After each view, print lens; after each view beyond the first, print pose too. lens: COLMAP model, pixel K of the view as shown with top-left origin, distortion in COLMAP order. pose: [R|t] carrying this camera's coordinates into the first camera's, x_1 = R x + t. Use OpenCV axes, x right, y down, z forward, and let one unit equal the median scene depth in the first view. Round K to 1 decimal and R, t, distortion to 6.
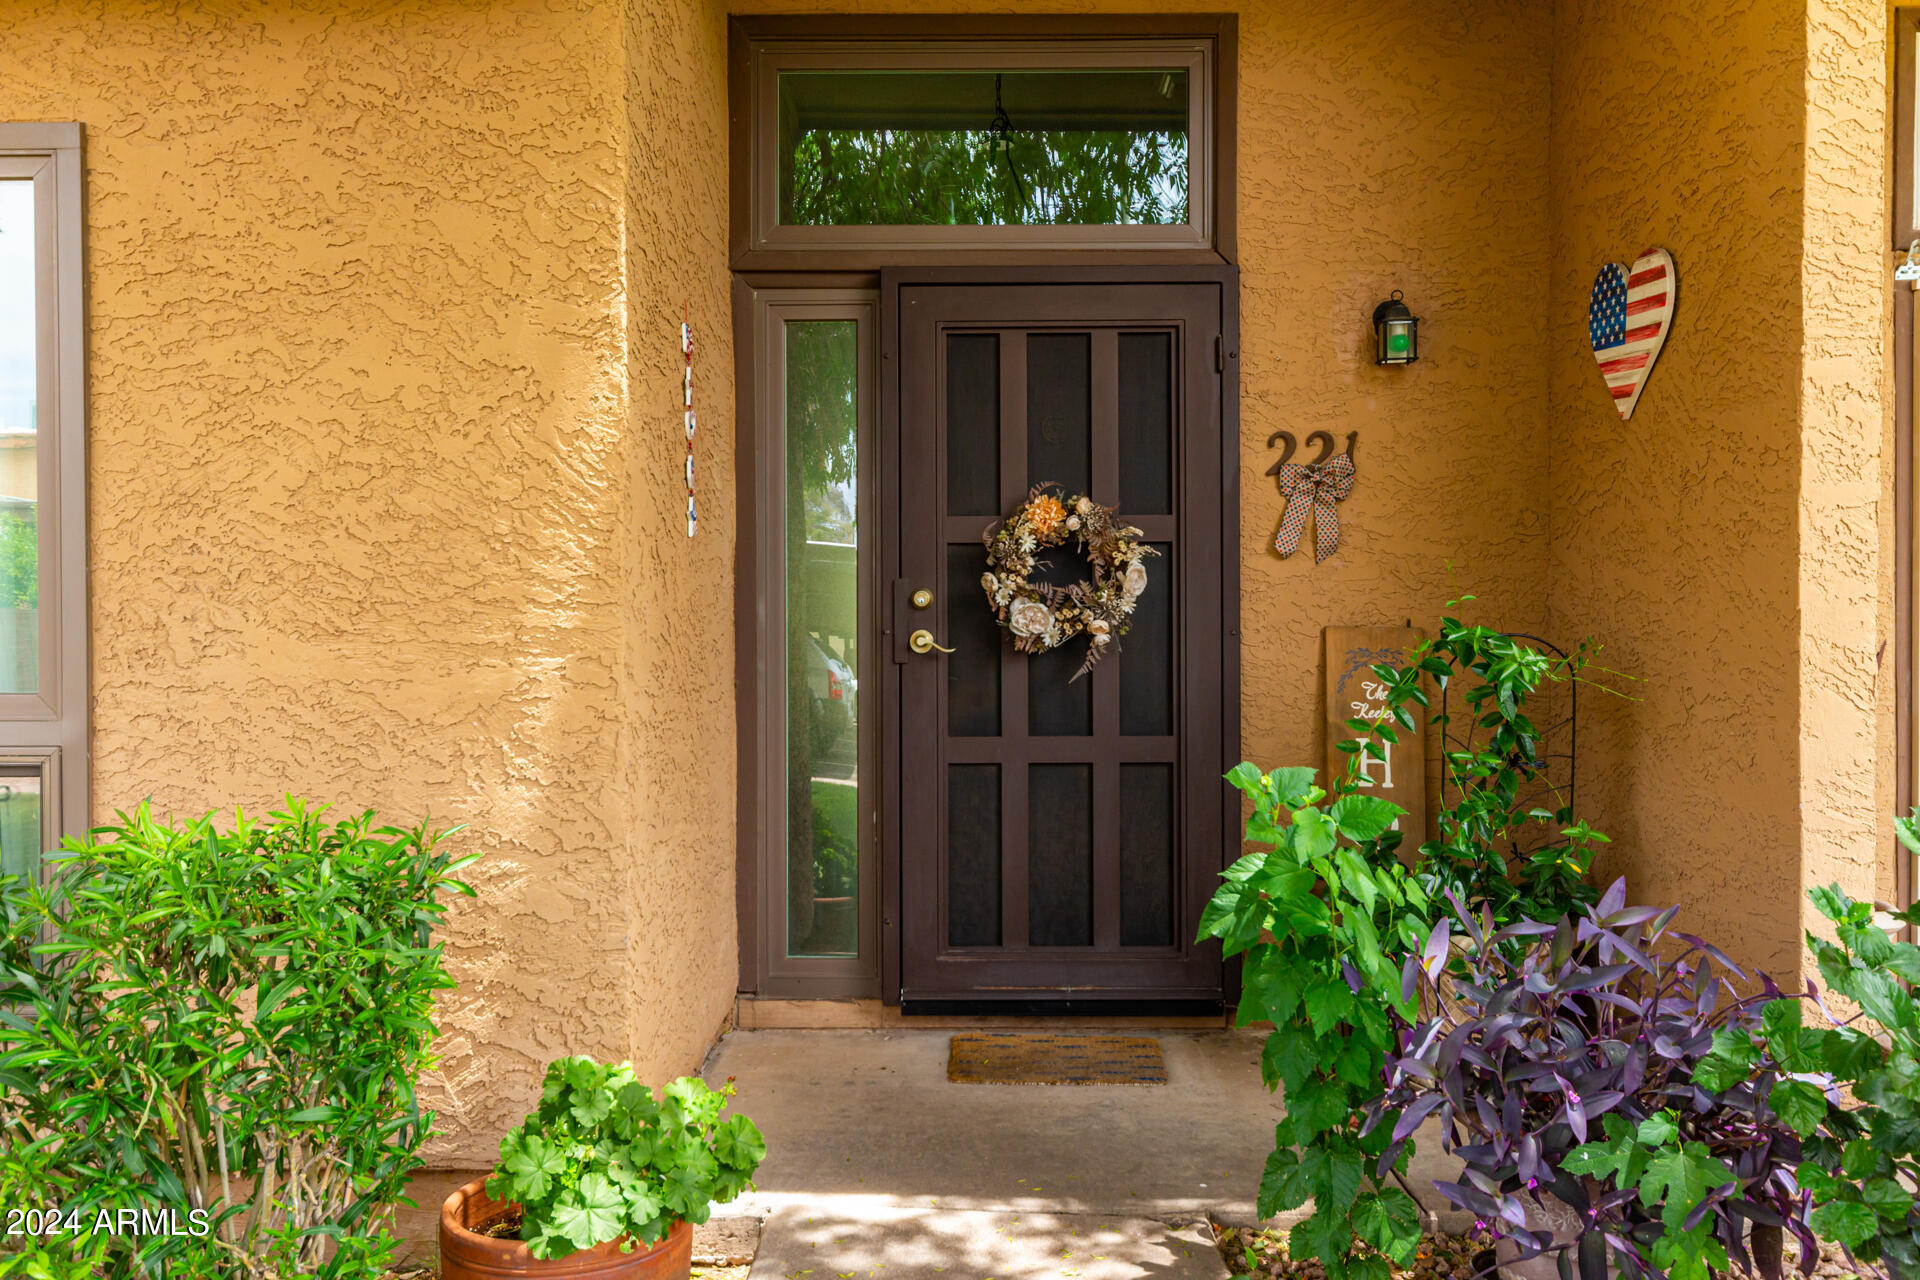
lens RADIAL K [[1420.2, 0, 960.8], [0, 1420.2, 642.0], [0, 0, 1]] dist [-0.001977, 0.002547]
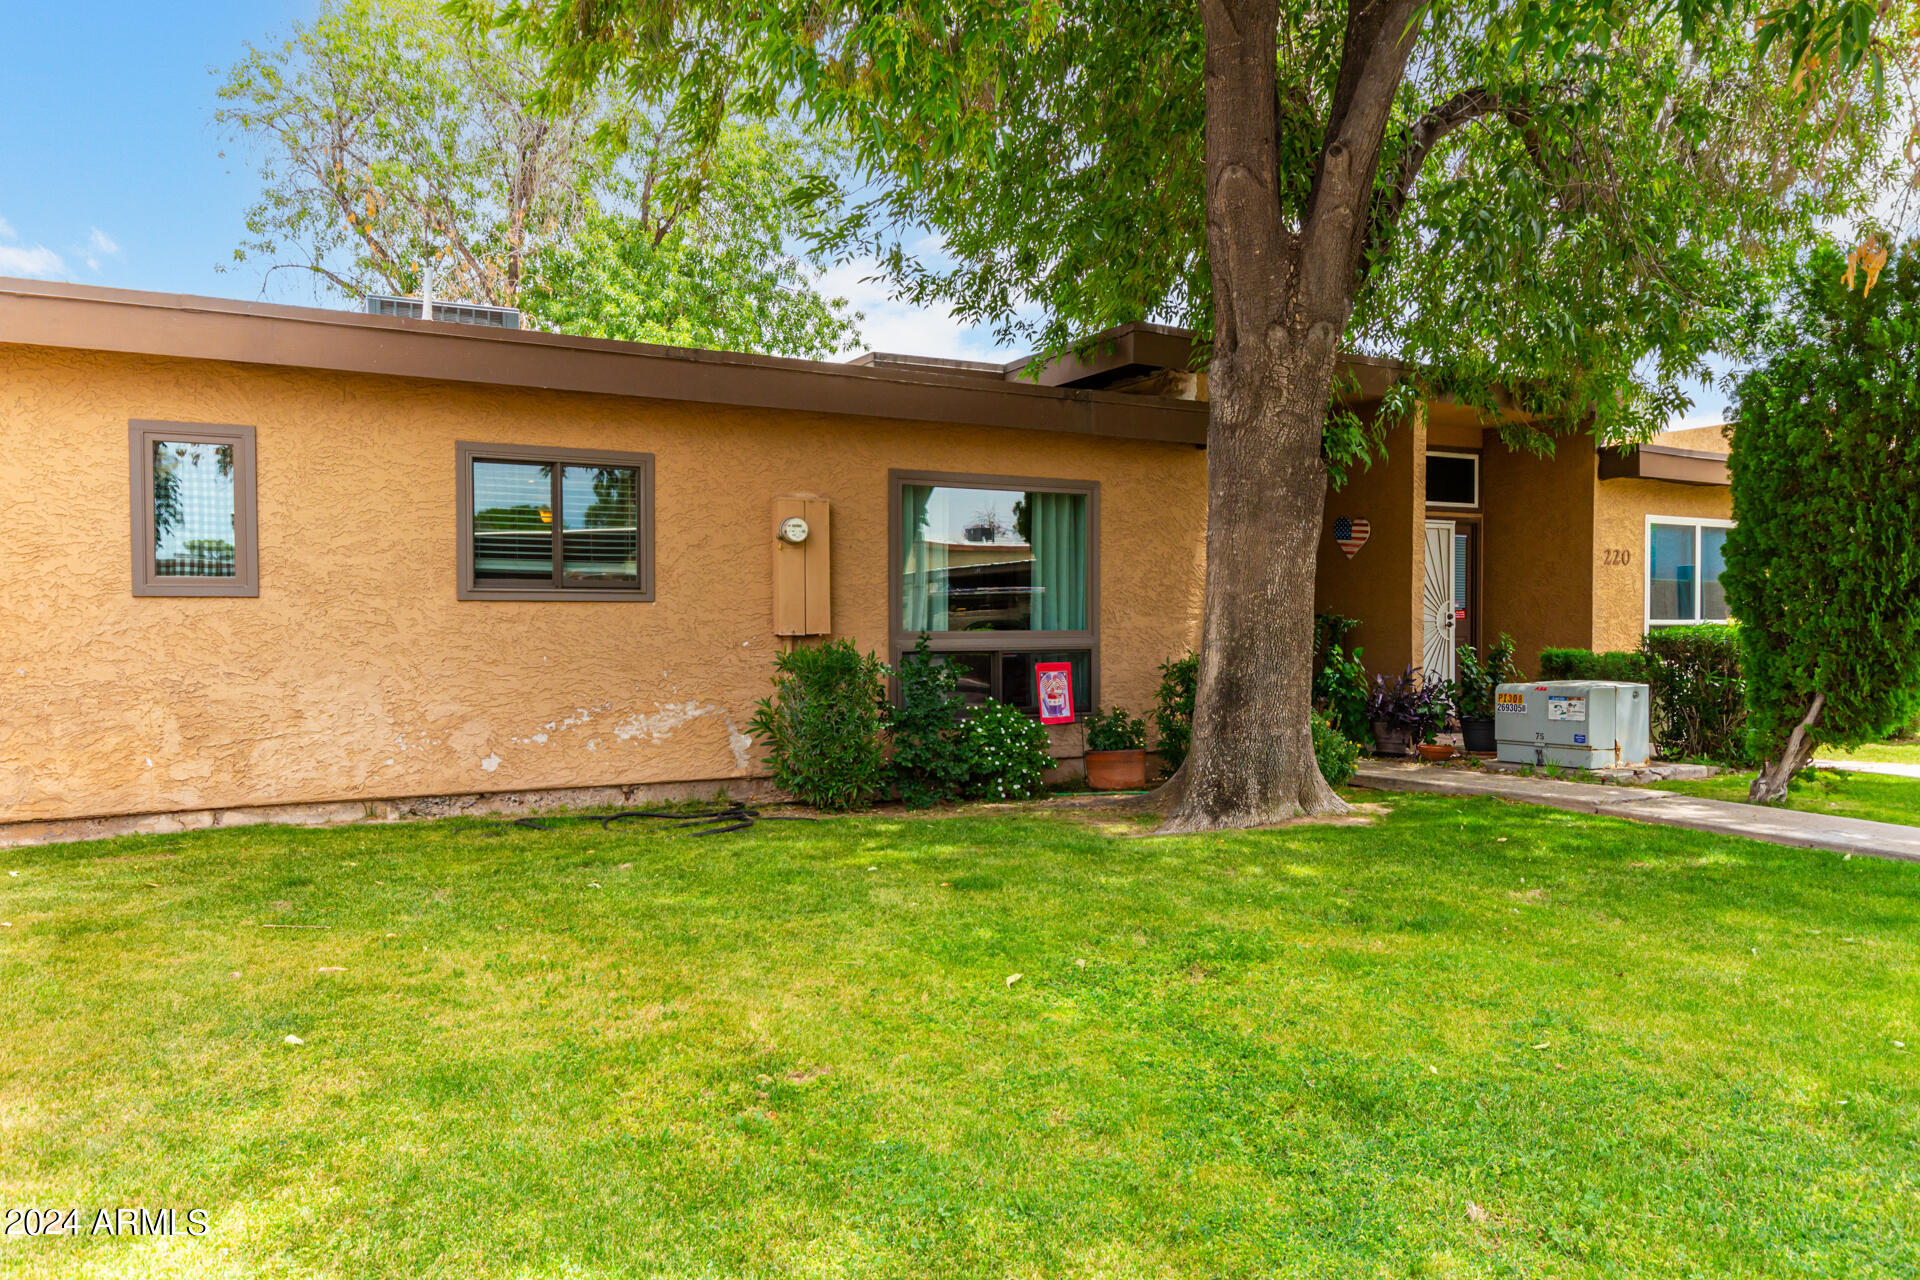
lens RADIAL K [[1301.5, 0, 955.6], [0, 1301.5, 633.1], [0, 0, 1]] dist [0.002772, 0.000136]
pose [[0.869797, -0.003447, 0.493398, -1.932223], [0.005324, 0.999983, -0.002398, 0.036351], [-0.493382, 0.004713, 0.869800, -1.342102]]
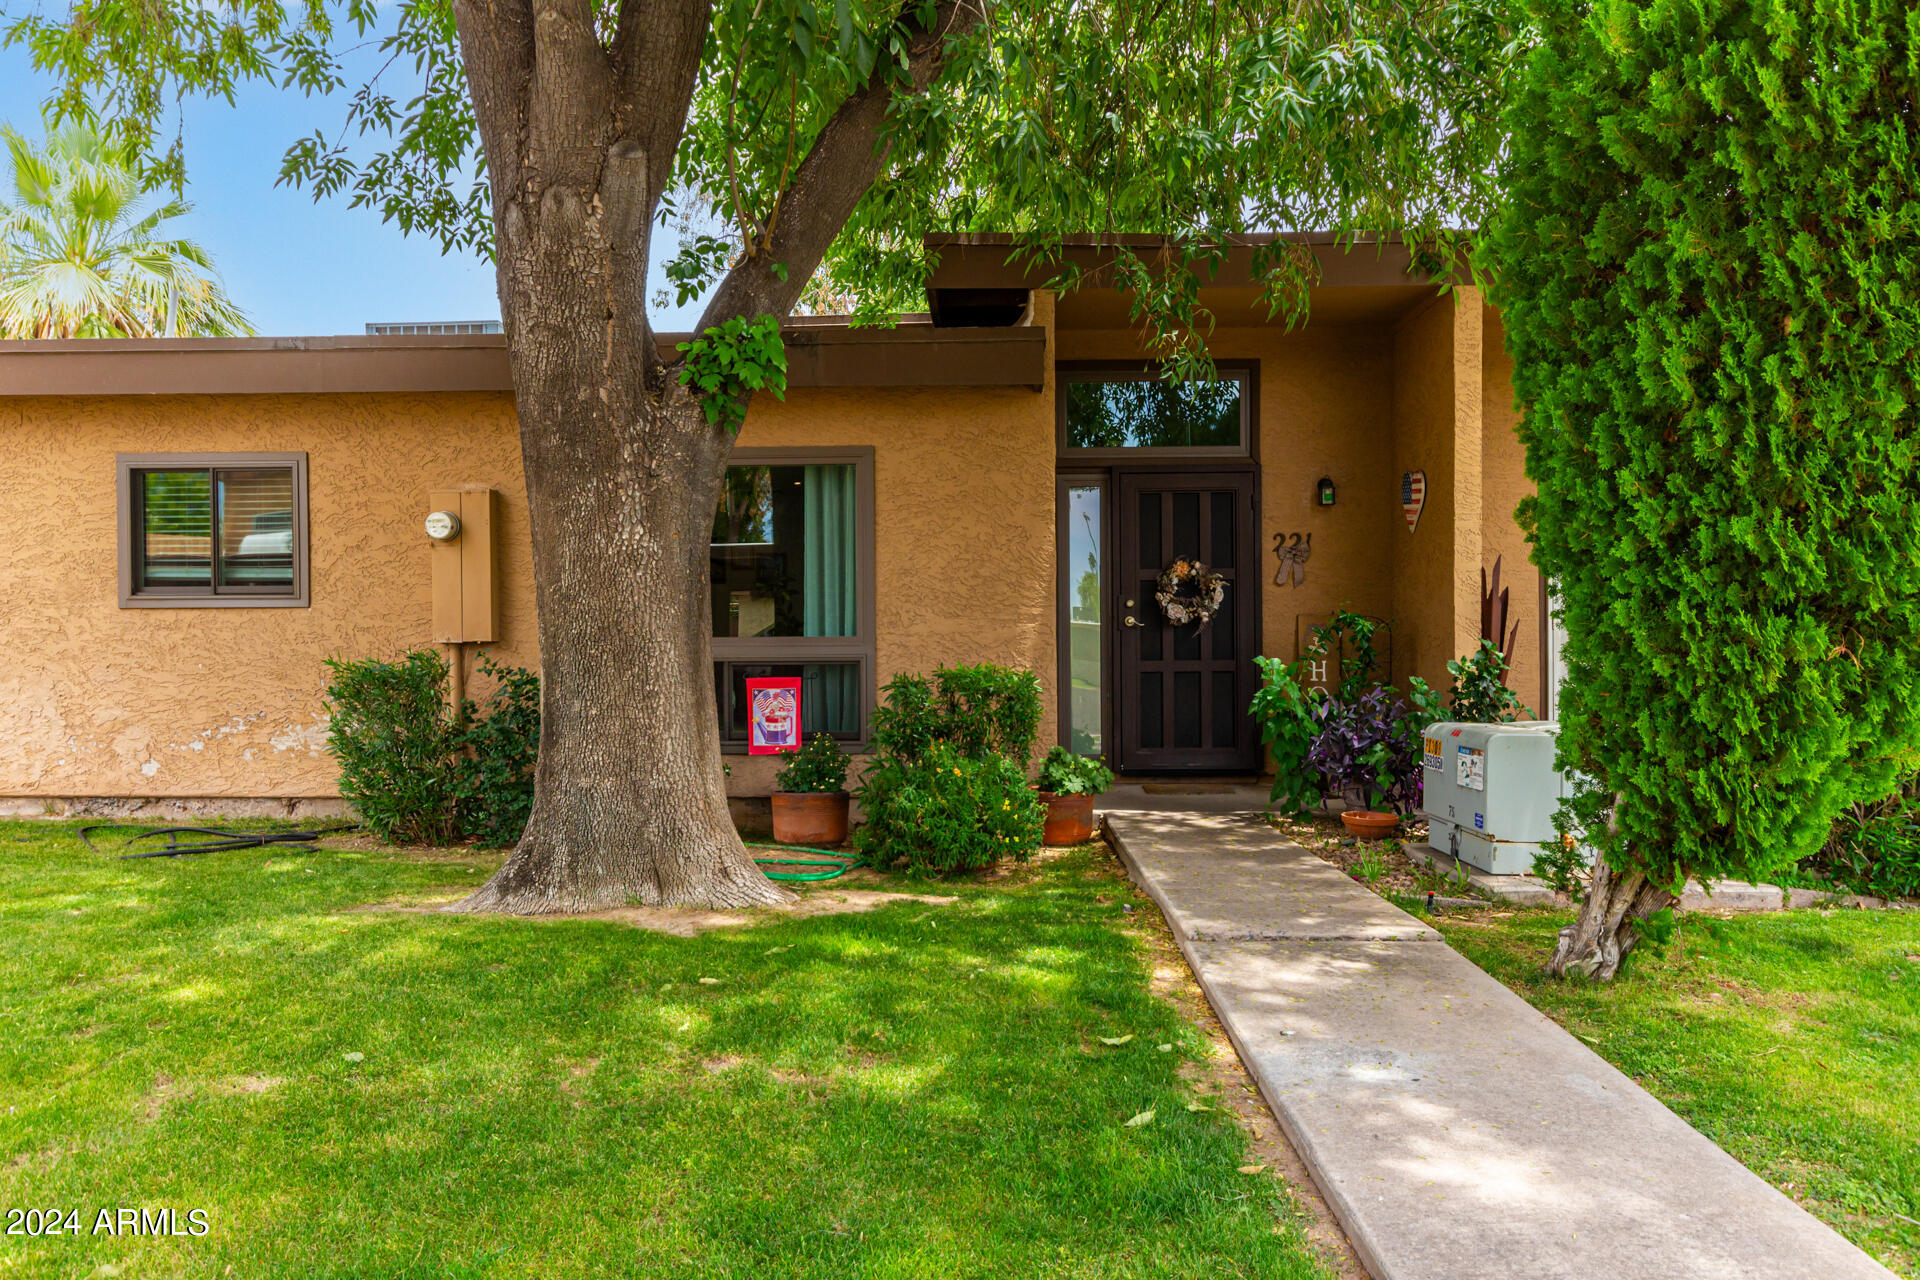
lens RADIAL K [[1301.5, 0, 959.5], [0, 1301.5, 641.1], [0, 0, 1]] dist [0.002772, 0.000136]
pose [[0.999604, -0.003746, -0.027883, -0.261409], [0.003709, 0.999992, -0.001385, 0.036290], [0.027888, 0.001281, 0.999610, -1.250662]]
